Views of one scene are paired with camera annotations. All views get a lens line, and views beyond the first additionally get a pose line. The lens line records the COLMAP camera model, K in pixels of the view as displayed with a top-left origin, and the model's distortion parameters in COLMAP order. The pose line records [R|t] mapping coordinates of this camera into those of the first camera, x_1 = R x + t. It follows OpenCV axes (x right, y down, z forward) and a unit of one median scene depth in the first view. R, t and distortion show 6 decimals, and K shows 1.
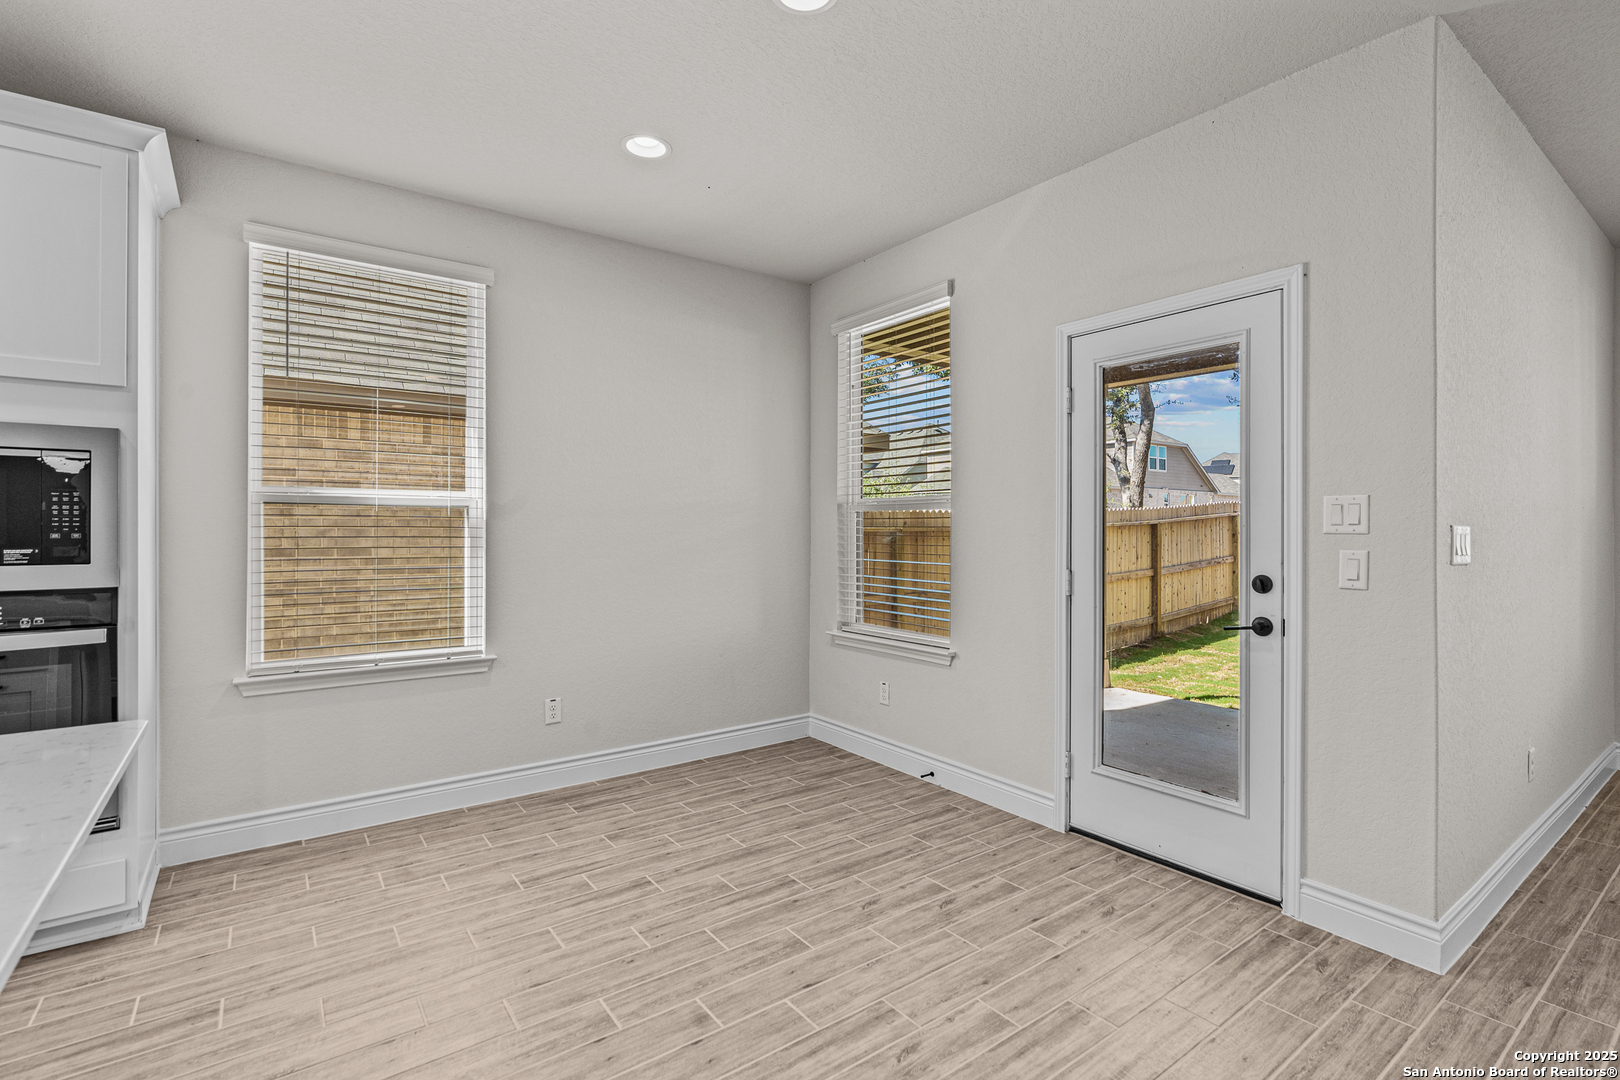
lens RADIAL K [[749.1, 0, 811.0], [0, 749.1, 531.8], [0, 0, 1]] dist [-0.004563, 0.001242]
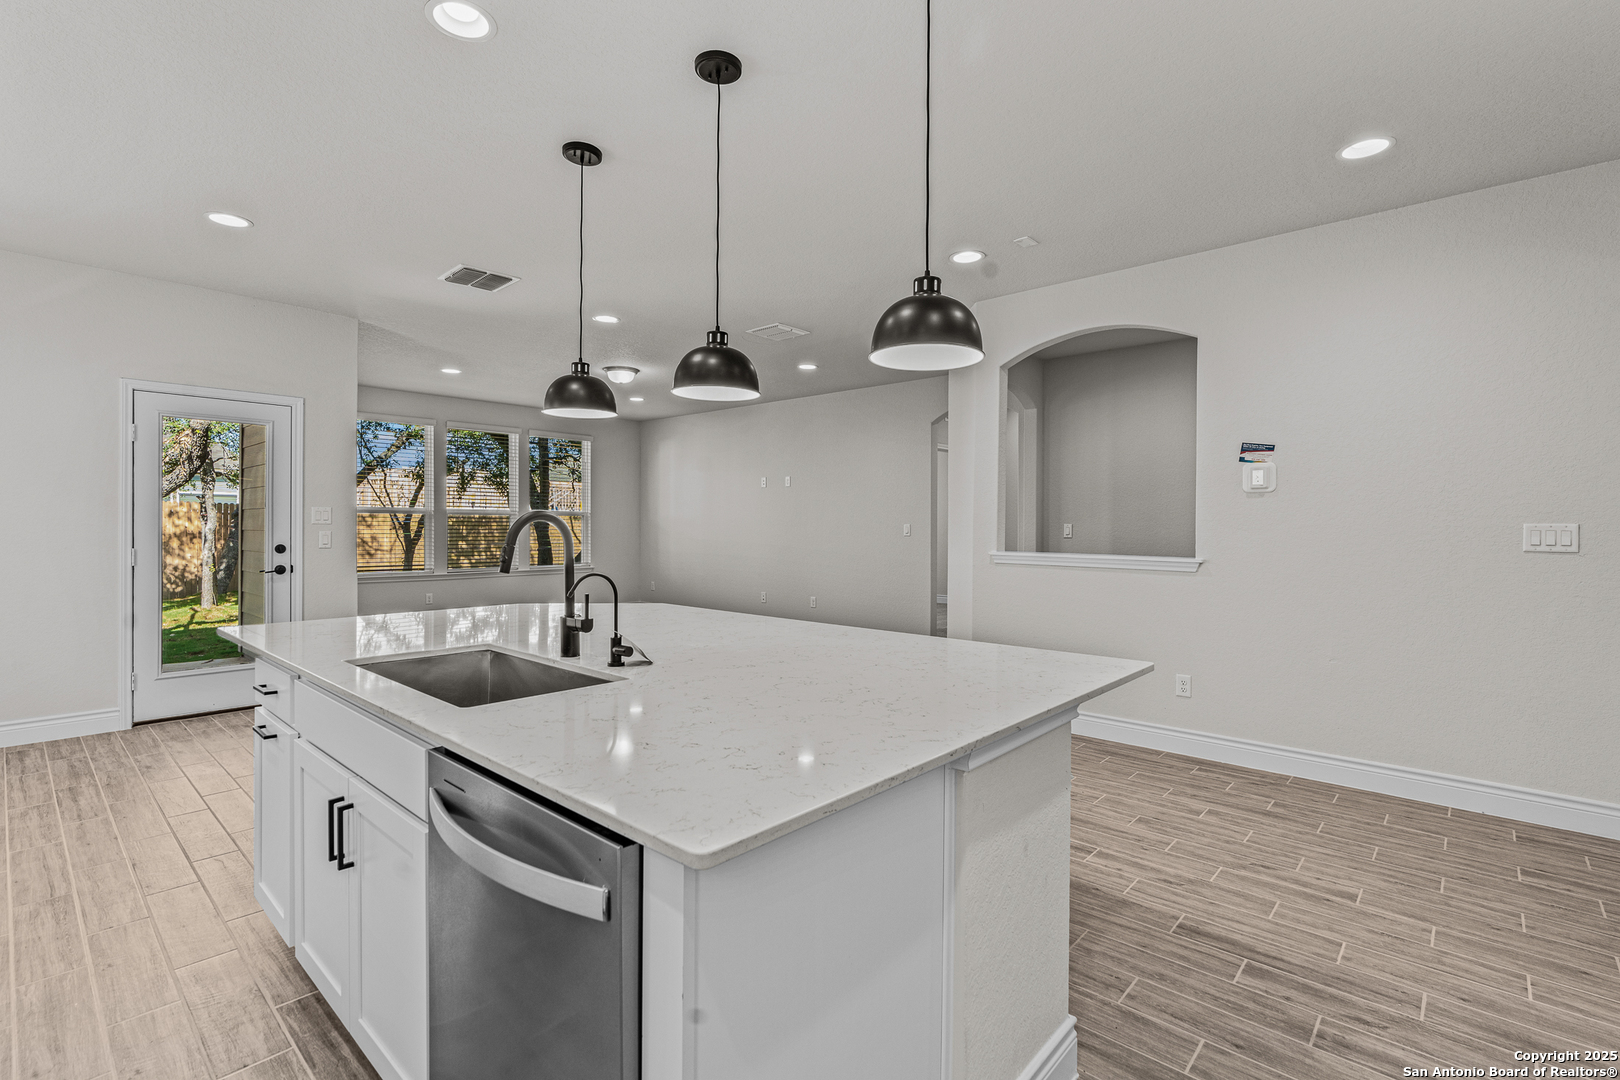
lens RADIAL K [[749.1, 0, 808.6], [0, 749.1, 536.7], [0, 0, 1]] dist [-0.004563, 0.001242]
pose [[-0.191133, -0.012563, 0.981484, -1.733079], [-0.006057, 0.999914, 0.011619, 0.005139], [-0.981545, -0.003724, -0.191193, -0.020090]]
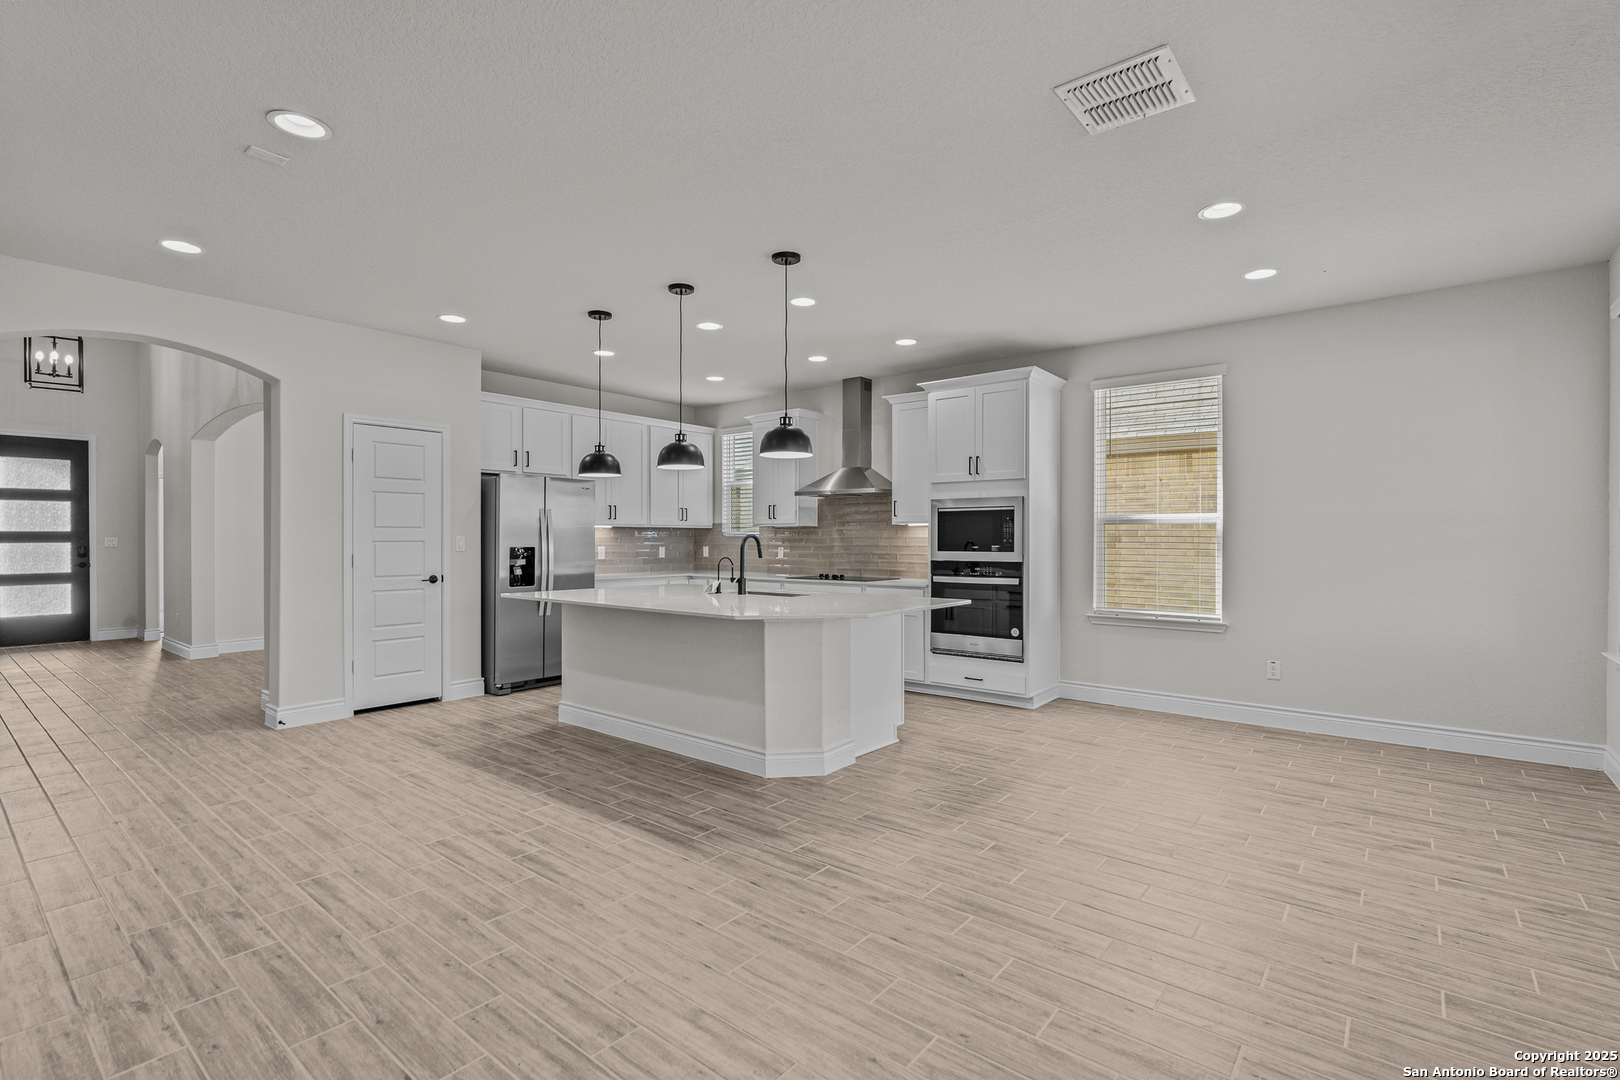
lens RADIAL K [[749.1, 0, 809.4], [0, 749.1, 533.5], [0, 0, 1]] dist [-0.004563, 0.001242]
pose [[0.250641, -0.002343, -0.968077, 1.108693], [-0.001855, 0.999994, -0.002901, -0.008753], [0.968078, 0.002523, 0.250635, -0.244390]]
